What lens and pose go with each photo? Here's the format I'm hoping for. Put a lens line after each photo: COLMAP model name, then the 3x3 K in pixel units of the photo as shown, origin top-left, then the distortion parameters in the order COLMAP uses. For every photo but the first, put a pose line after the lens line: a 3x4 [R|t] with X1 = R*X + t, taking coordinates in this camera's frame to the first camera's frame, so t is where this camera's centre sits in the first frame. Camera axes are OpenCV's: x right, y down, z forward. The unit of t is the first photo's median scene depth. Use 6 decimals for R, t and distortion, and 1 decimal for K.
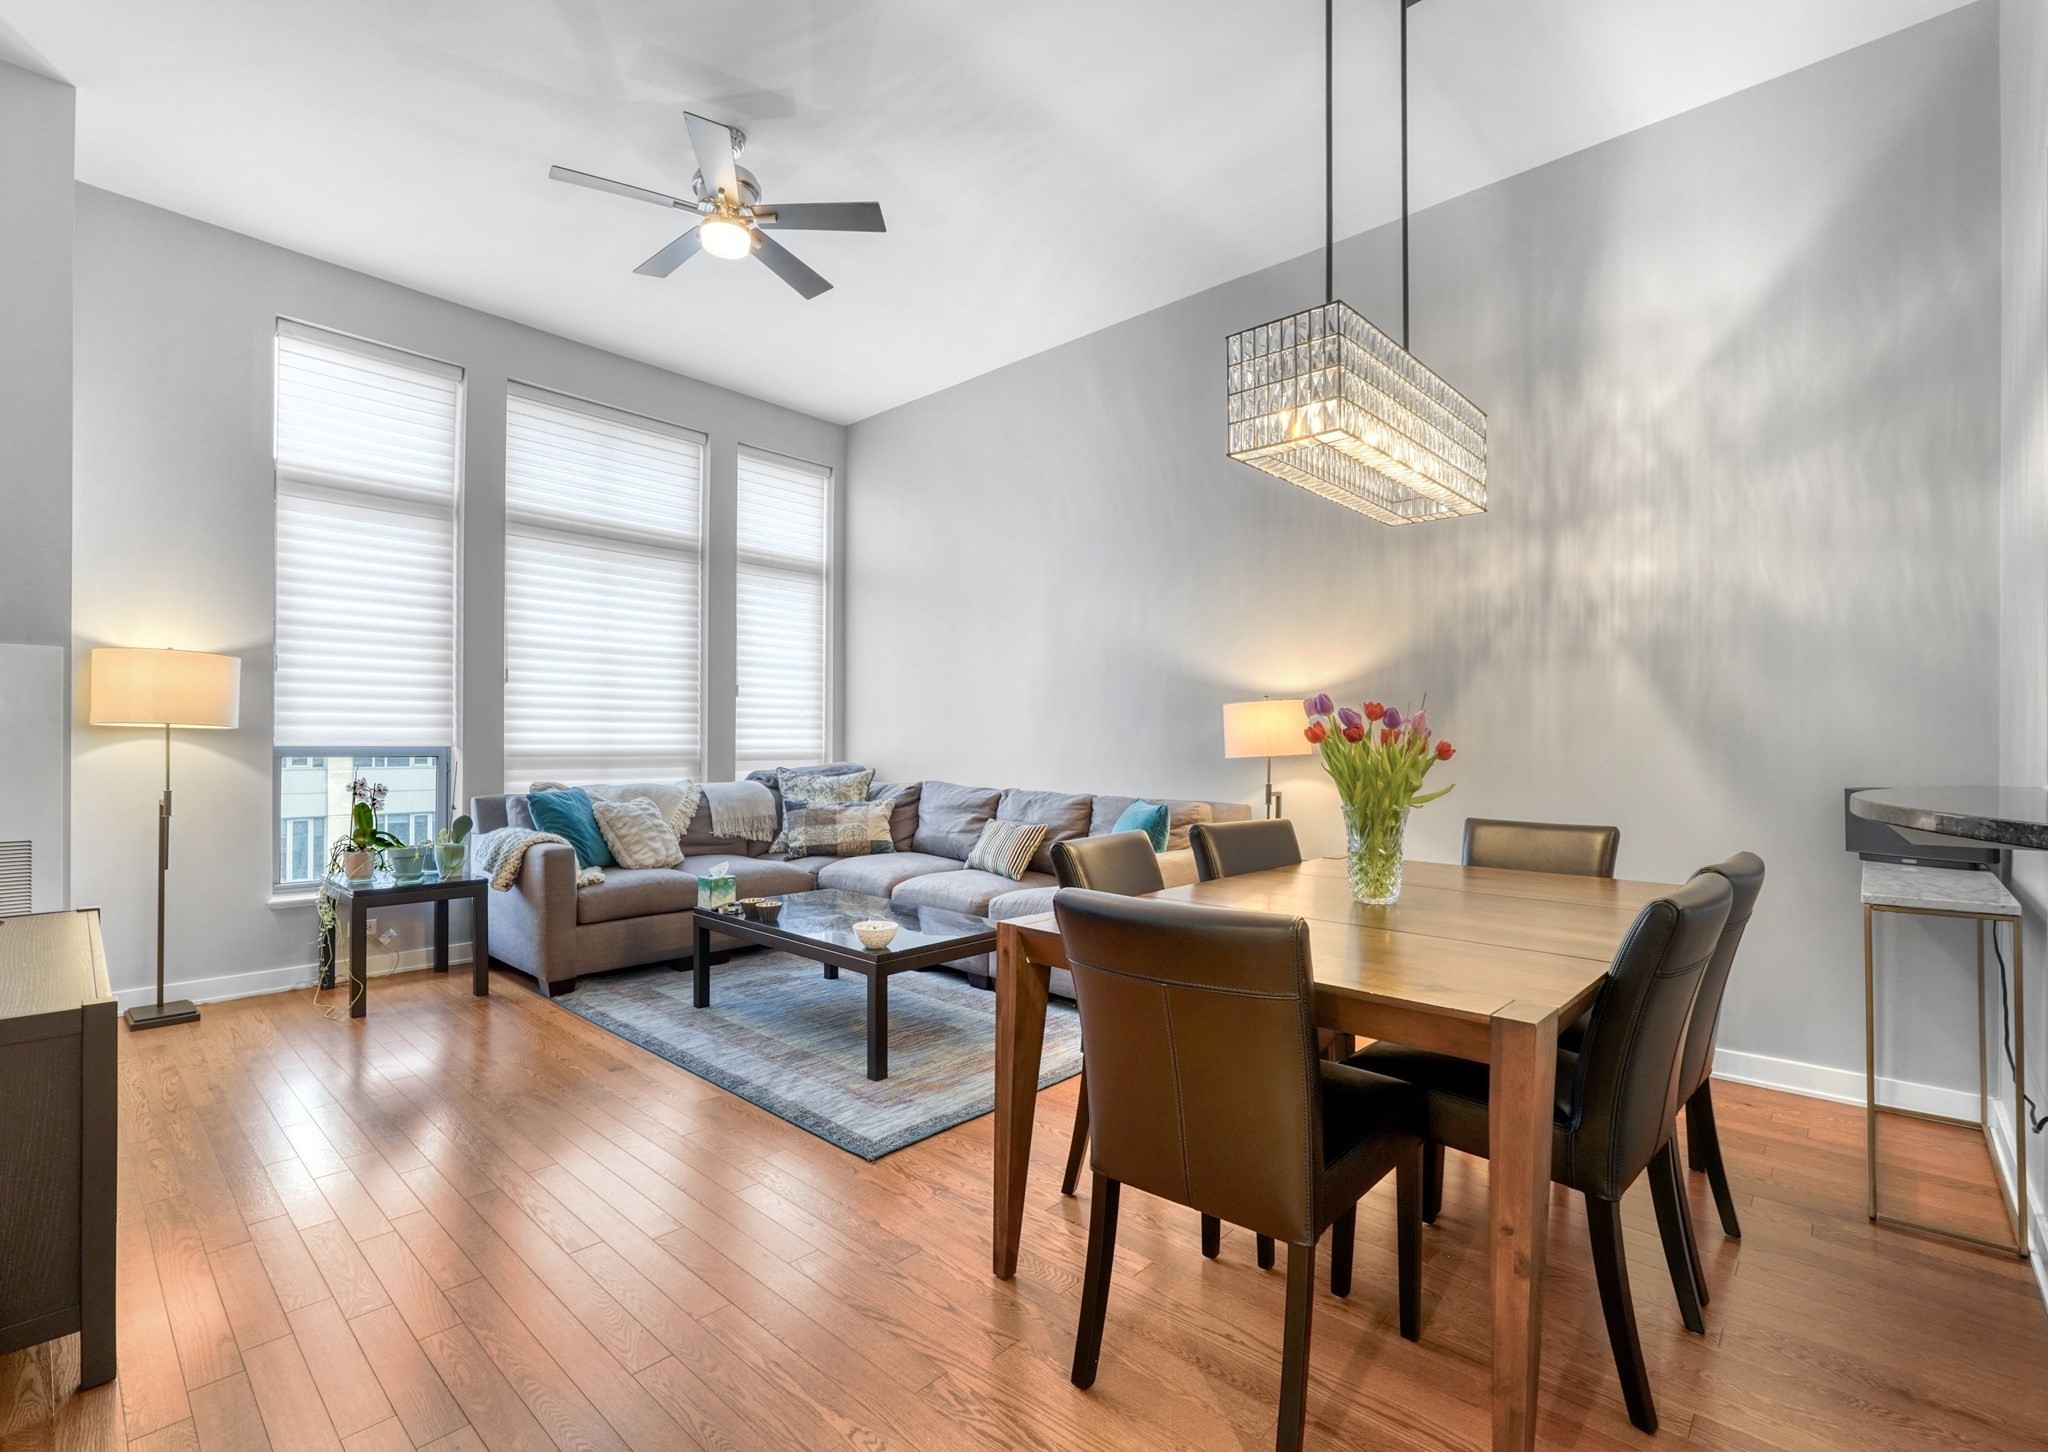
lens RADIAL K [[937.7, 0, 1000.7], [0, 937.7, 749.7], [0, 0, 1]] dist [-0.010838, 0.002797]
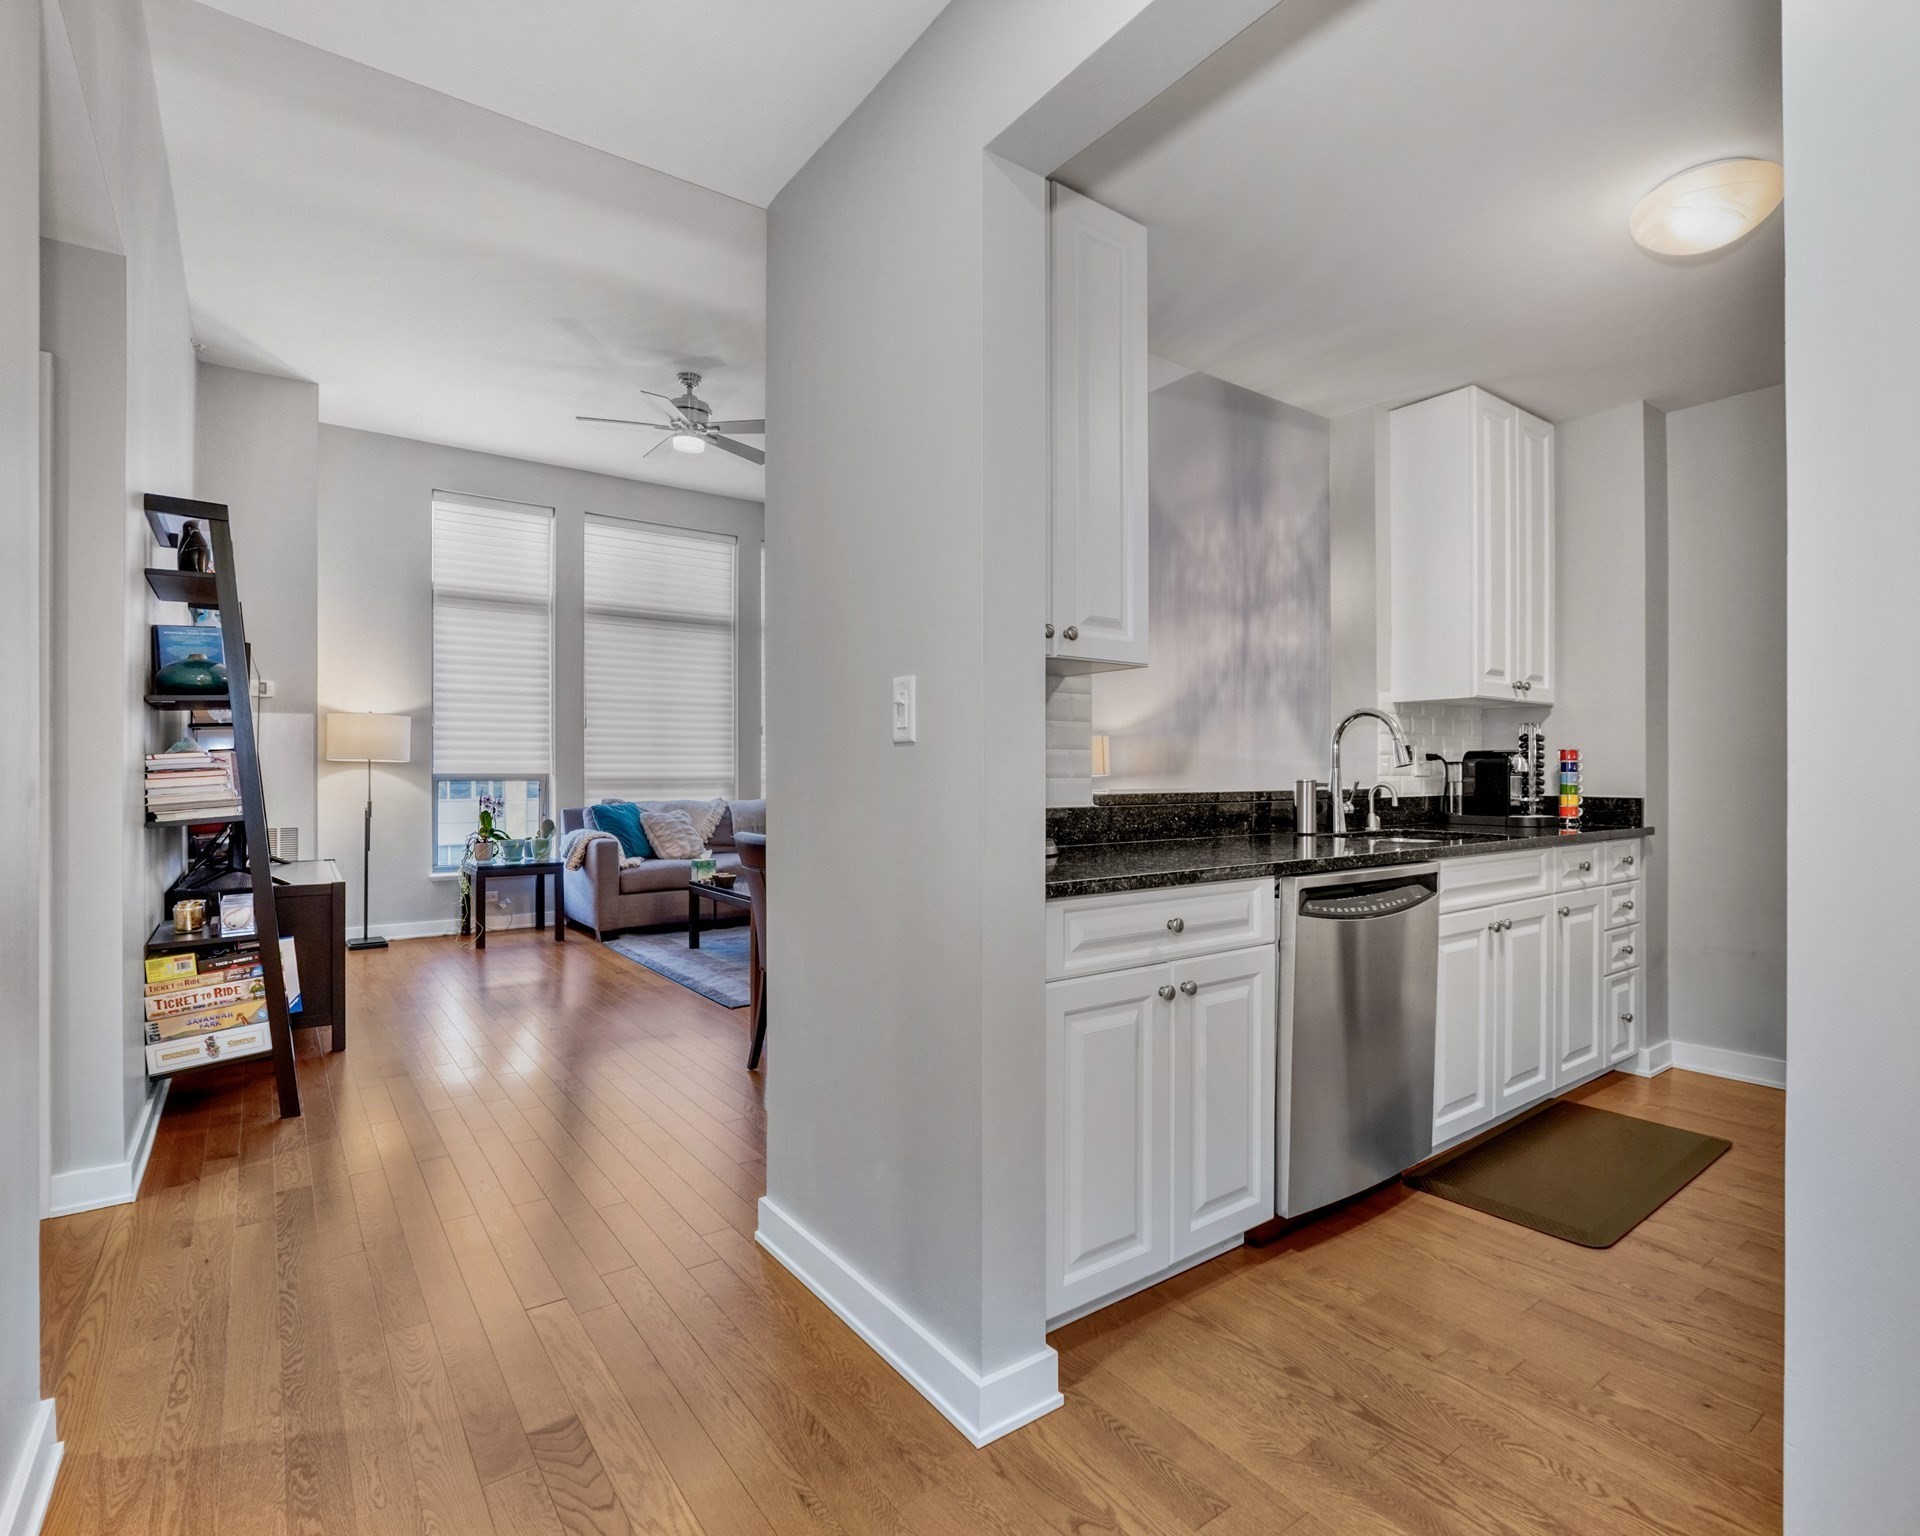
lens RADIAL K [[978.2, 0, 1023.8], [0, 978.2, 778.7], [0, 0, 1]] dist [-0.011343, -0.001529]
pose [[0.989859, -0.005116, -0.141959, 0.421447], [0.004826, 0.999985, -0.002389, 0.014162], [0.141969, 0.001680, 0.989870, -0.457301]]
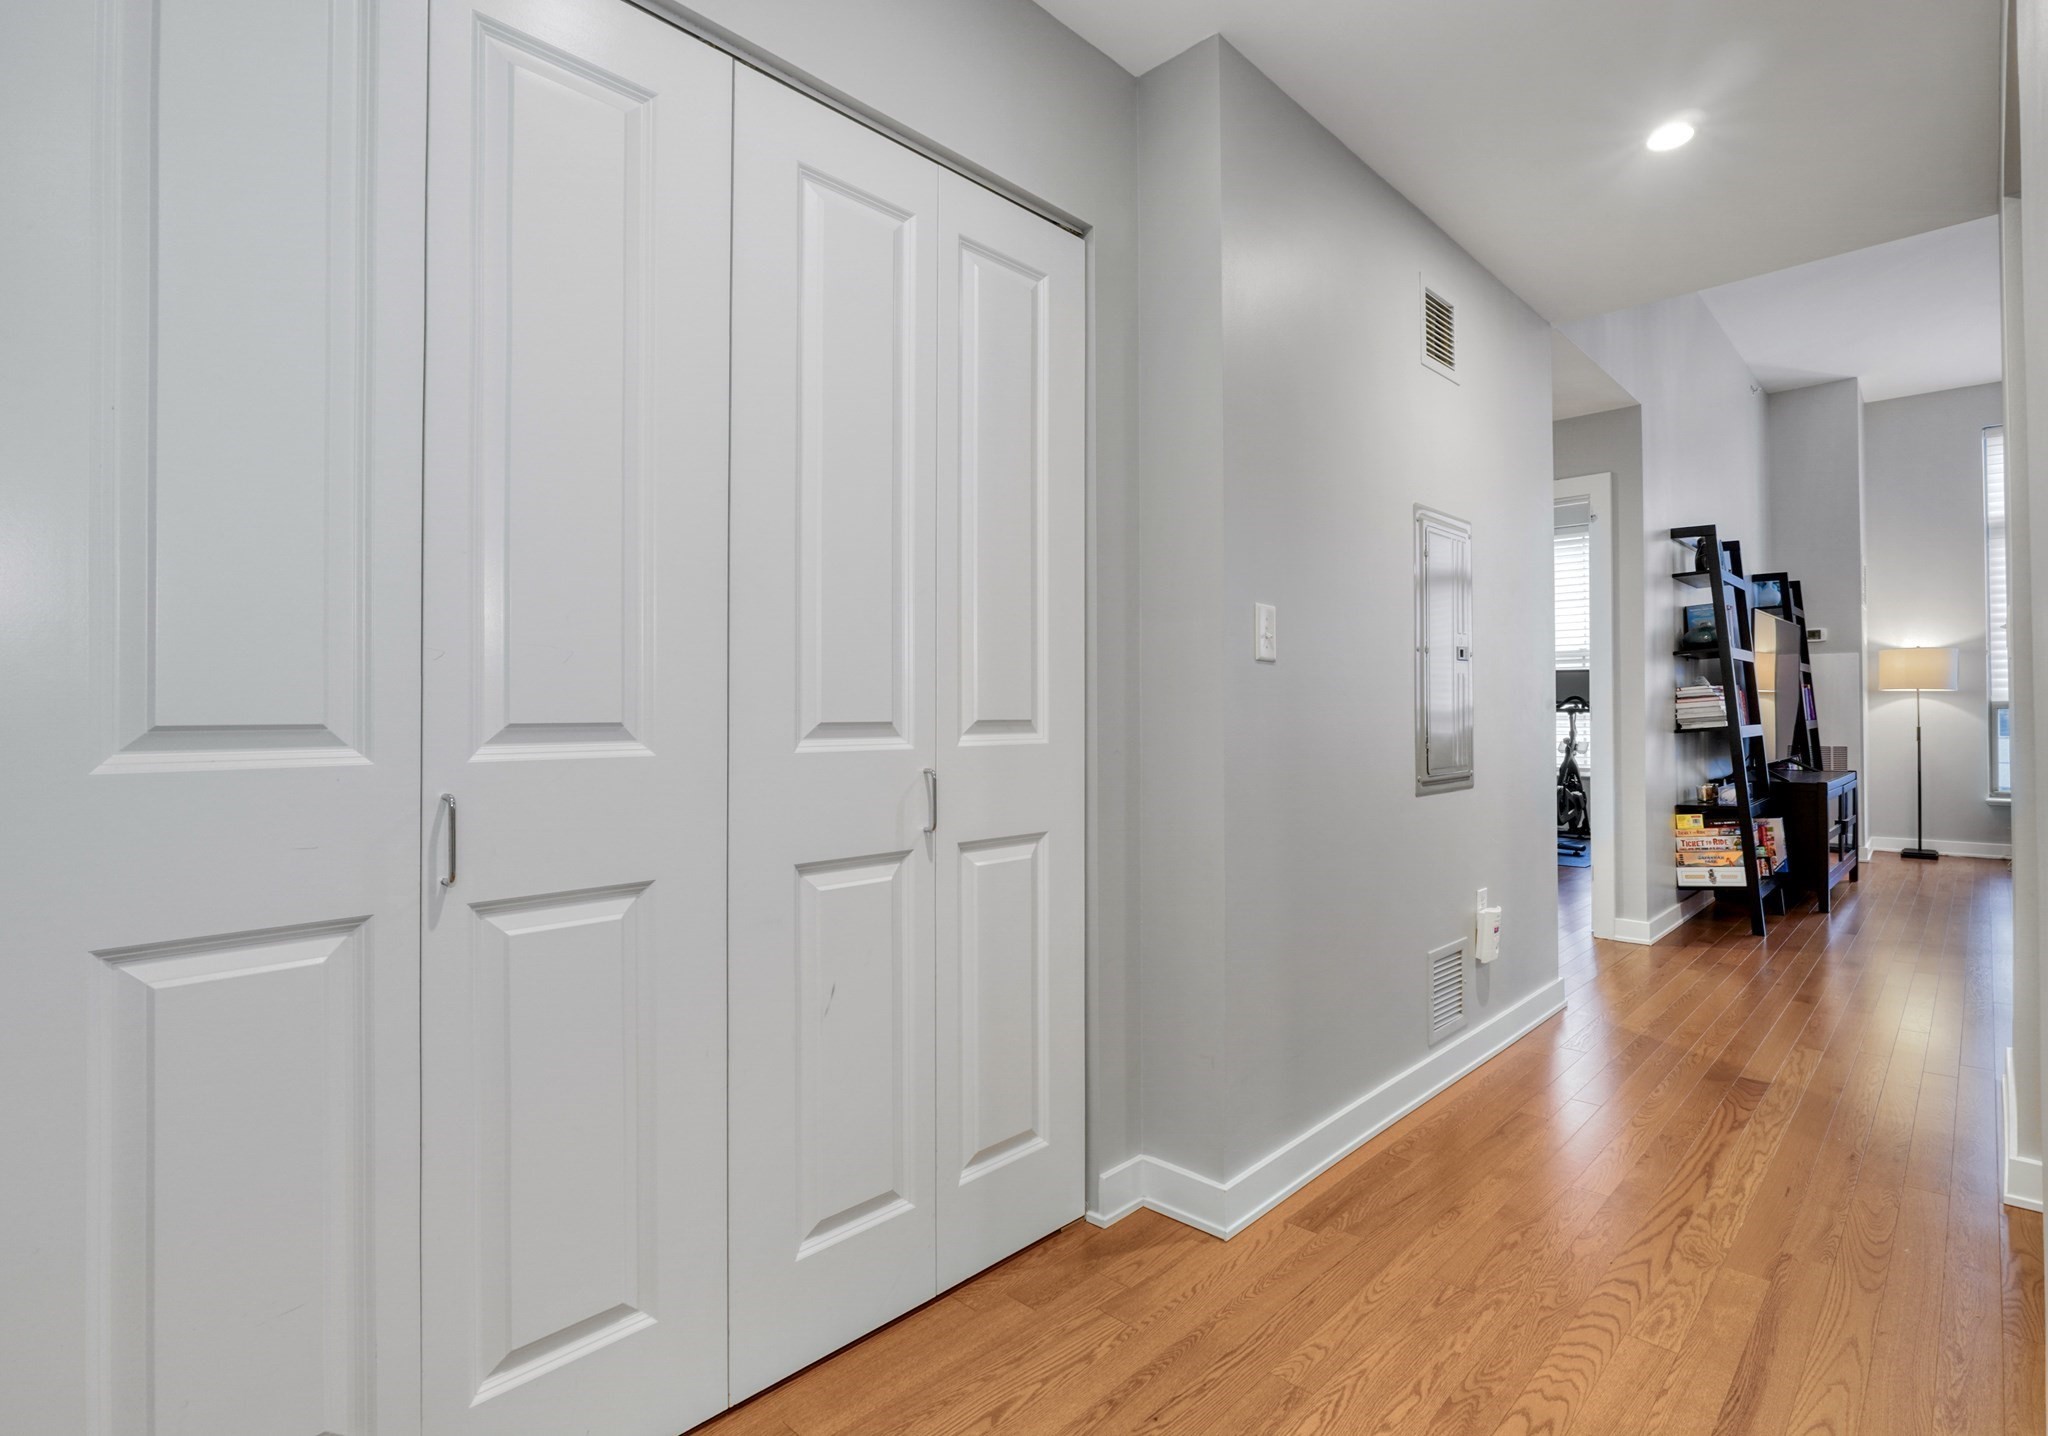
lens RADIAL K [[1000.8, 0, 1148.5], [0, 1000.8, 690.1], [0, 0, 1]] dist [-0.004302, 0.001638]
pose [[0.063402, -0.030130, -0.997533, 0.867744], [-0.001506, 0.999540, -0.030287, 0.032879], [0.997987, 0.003422, 0.063328, -0.555842]]
